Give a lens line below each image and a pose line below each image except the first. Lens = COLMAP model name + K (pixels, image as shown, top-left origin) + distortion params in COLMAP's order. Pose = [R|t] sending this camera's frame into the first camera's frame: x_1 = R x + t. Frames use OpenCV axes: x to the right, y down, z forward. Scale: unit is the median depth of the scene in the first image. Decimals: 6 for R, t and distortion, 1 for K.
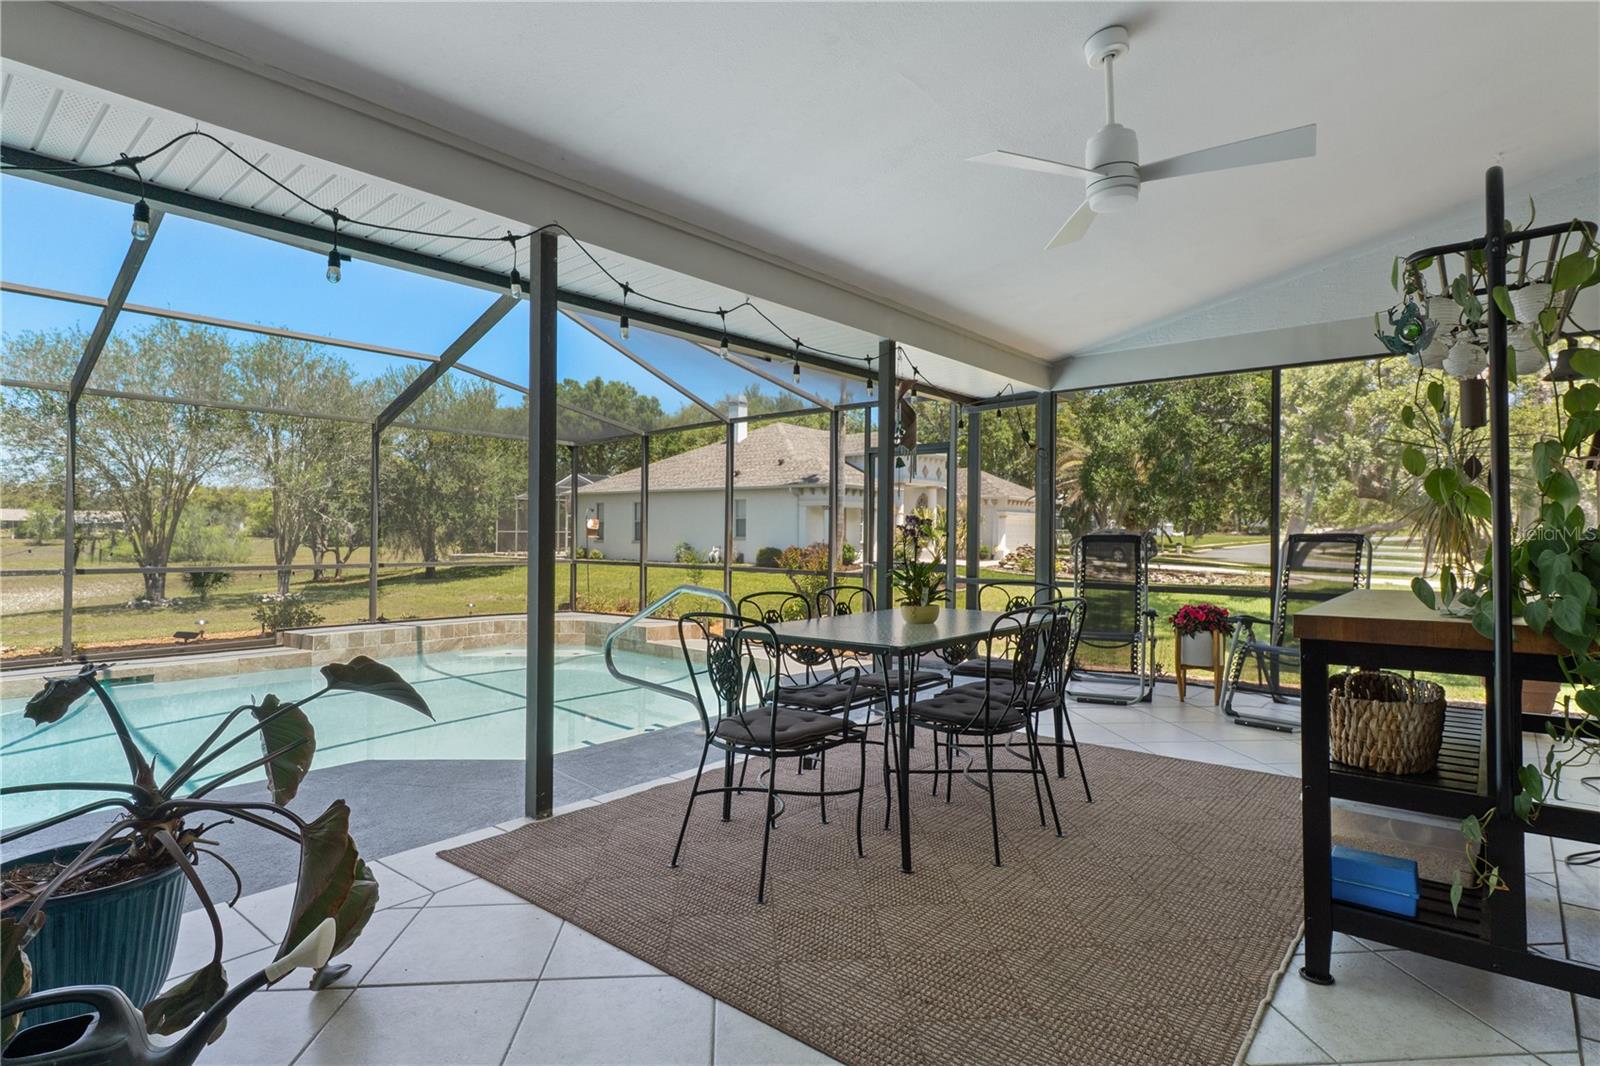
lens RADIAL K [[826.8, 0, 791.3], [0, 826.8, 524.1], [0, 0, 1]] dist [0.001564, 0.000371]
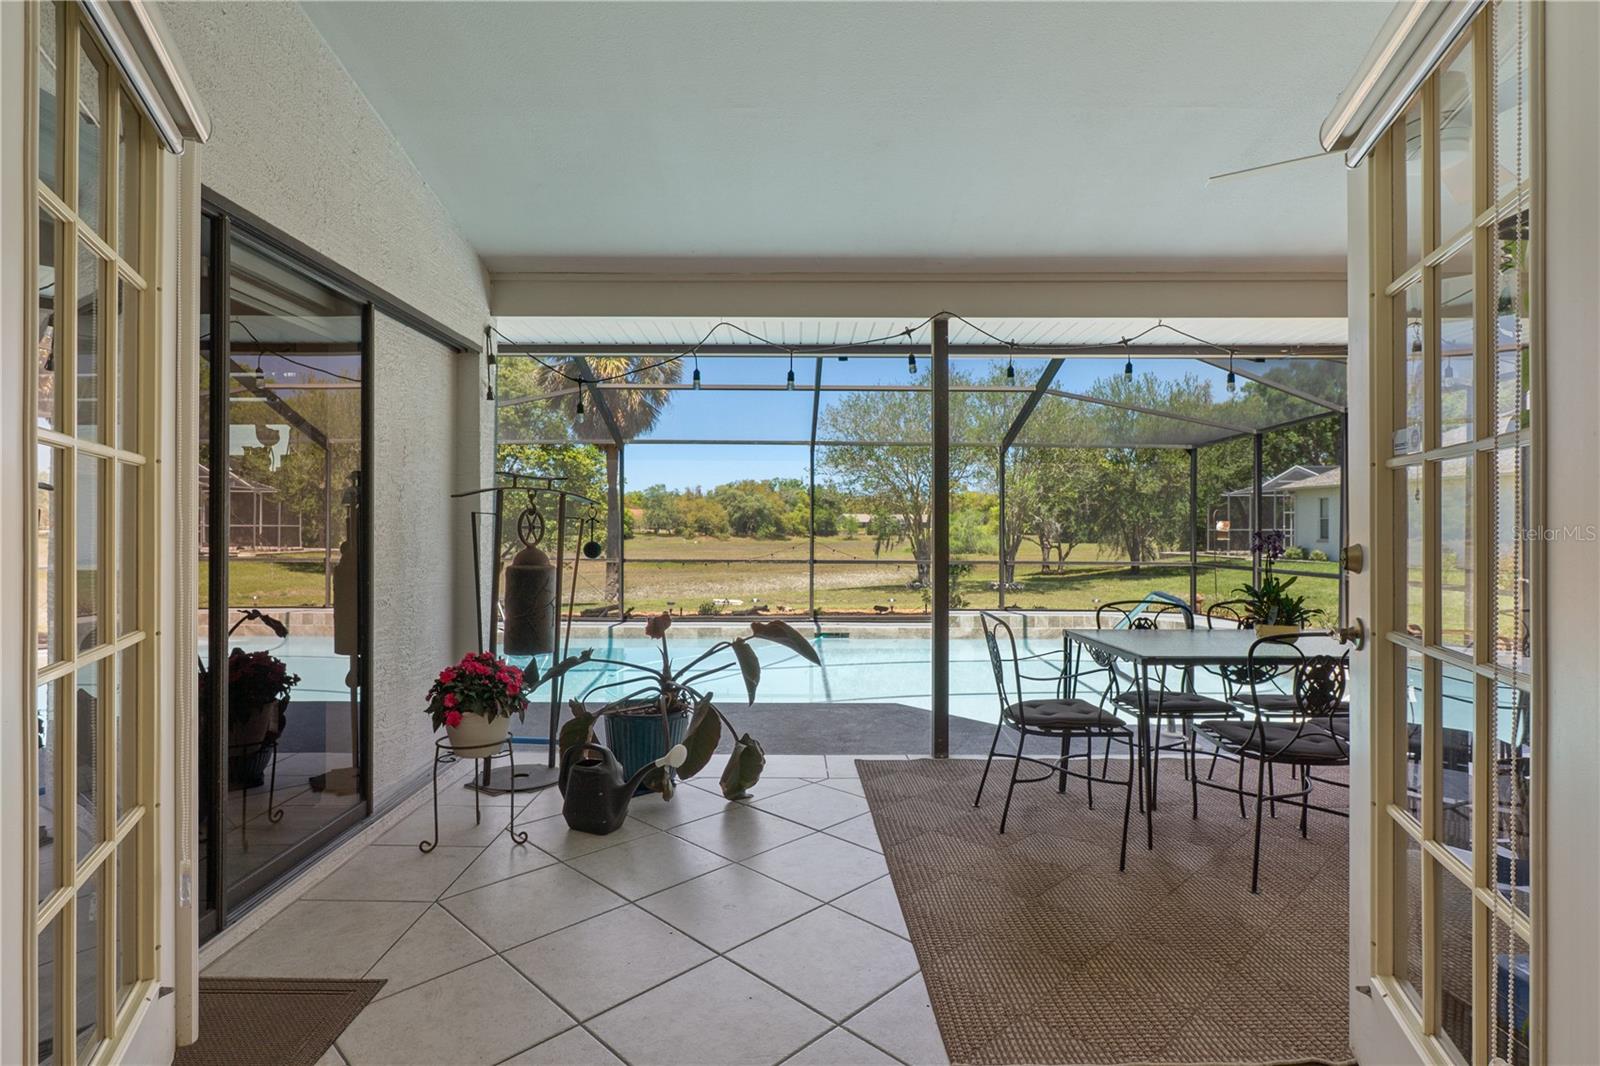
lens RADIAL K [[804.2, 0, 797.4], [0, 804.2, 527.0], [0, 0, 1]] dist [0.015058, 0.000637]
pose [[0.662860, -0.004624, -0.748729, 0.066288], [0.010046, 0.999946, 0.002718, -0.003098], [0.748676, -0.009324, 0.662871, -0.004345]]
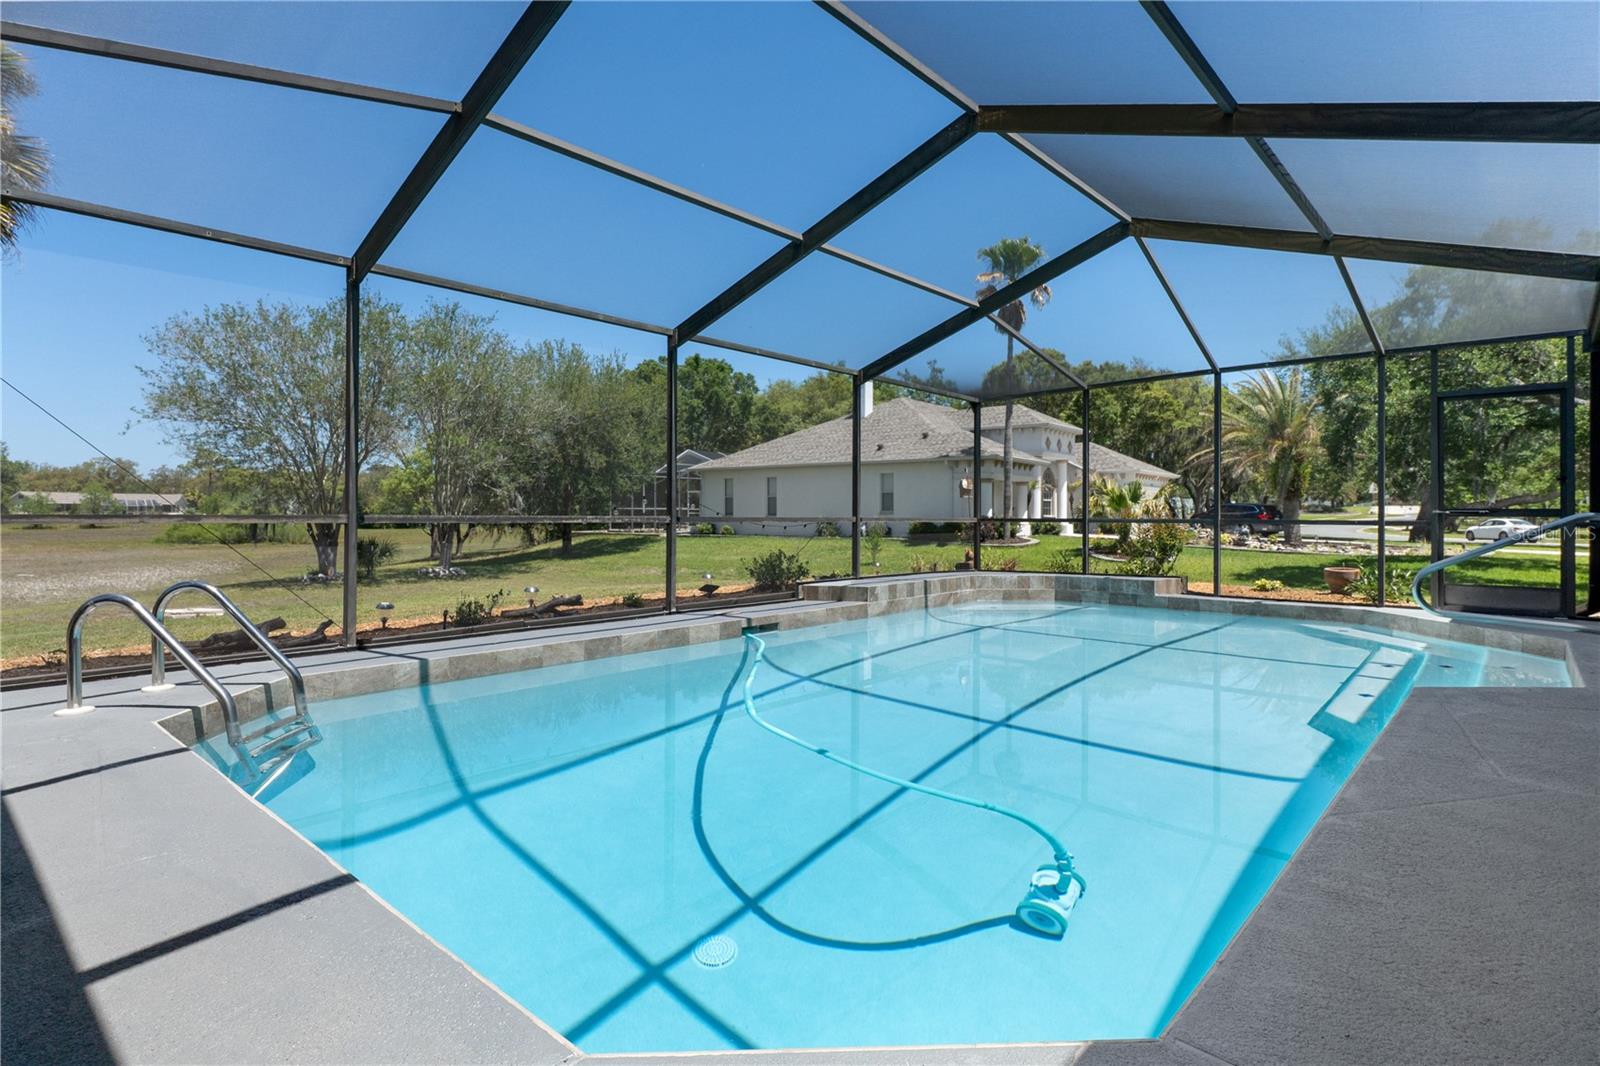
lens RADIAL K [[826.8, 0, 791.3], [0, 826.8, 524.1], [0, 0, 1]] dist [0.001564, 0.000371]
pose [[0.999901, -0.003519, -0.013593, -0.204021], [0.003801, 0.999776, 0.020807, 0.012945], [0.013517, -0.020857, 0.999691, 0.010041]]
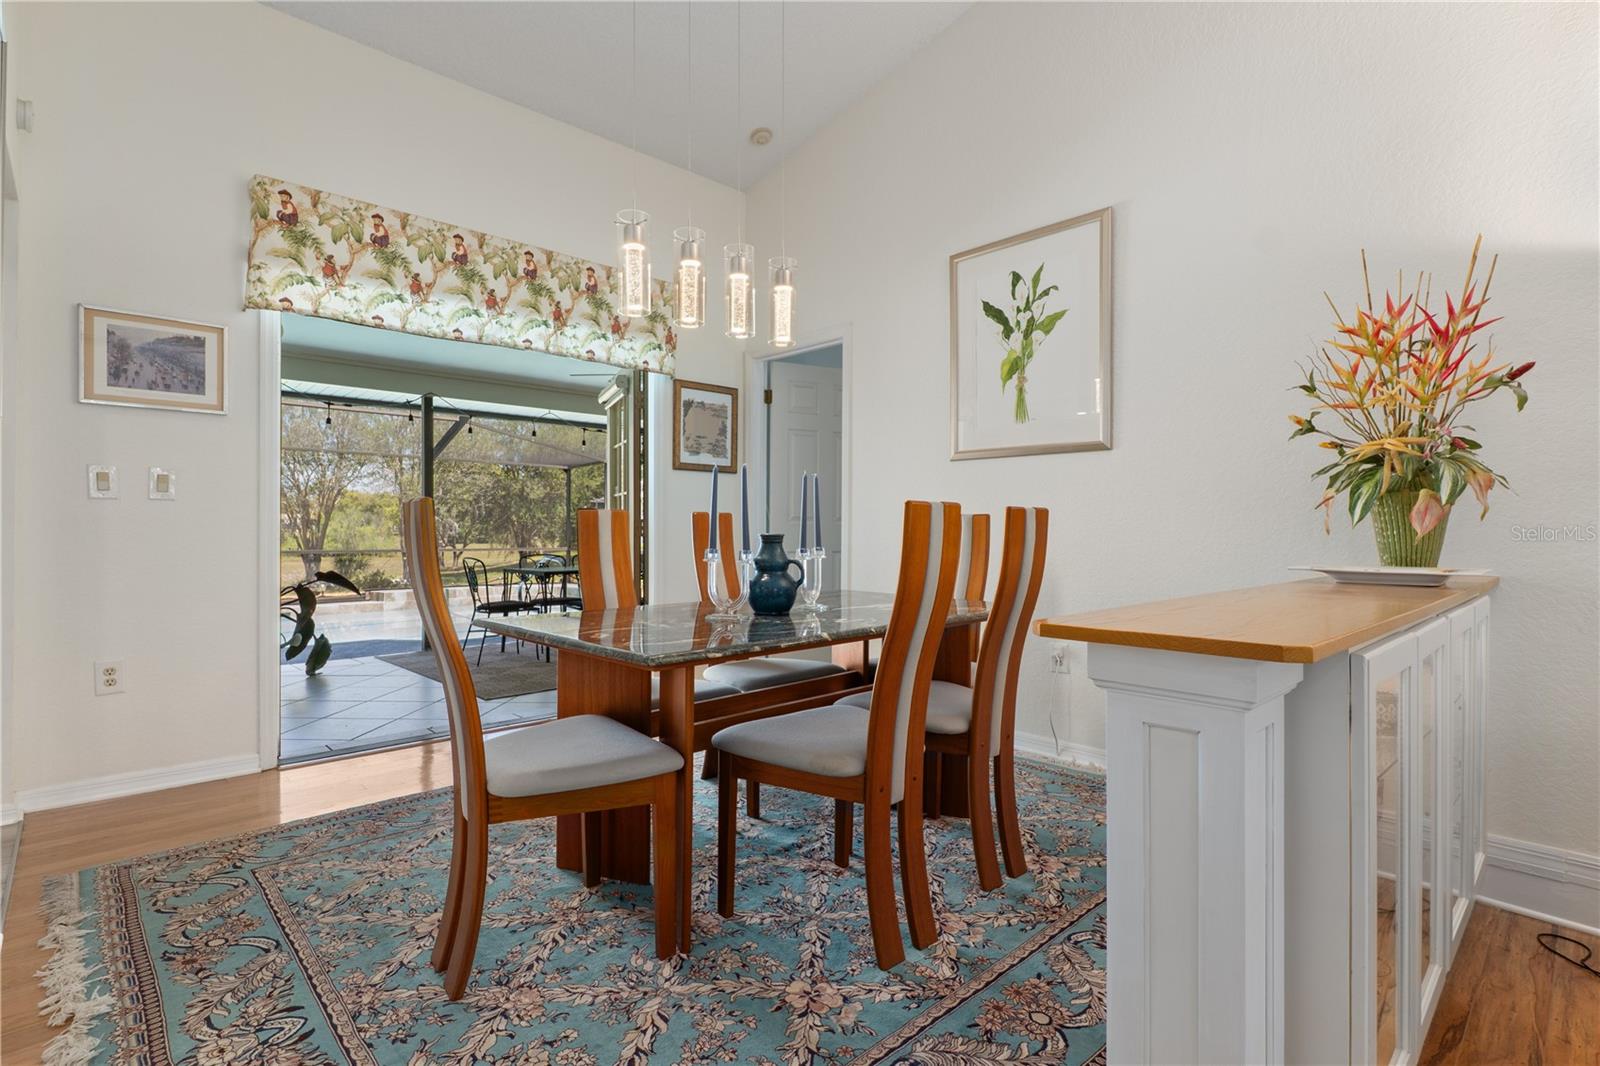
lens RADIAL K [[768.6, 0, 799.7], [0, 768.6, 529.9], [0, 0, 1]] dist [-0.000817, 0.005052]
pose [[0.994935, -0.004354, -0.100427, 0.119998], [0.005400, 0.999934, 0.010151, 0.000079], [0.100376, -0.010642, 0.994893, -0.130030]]
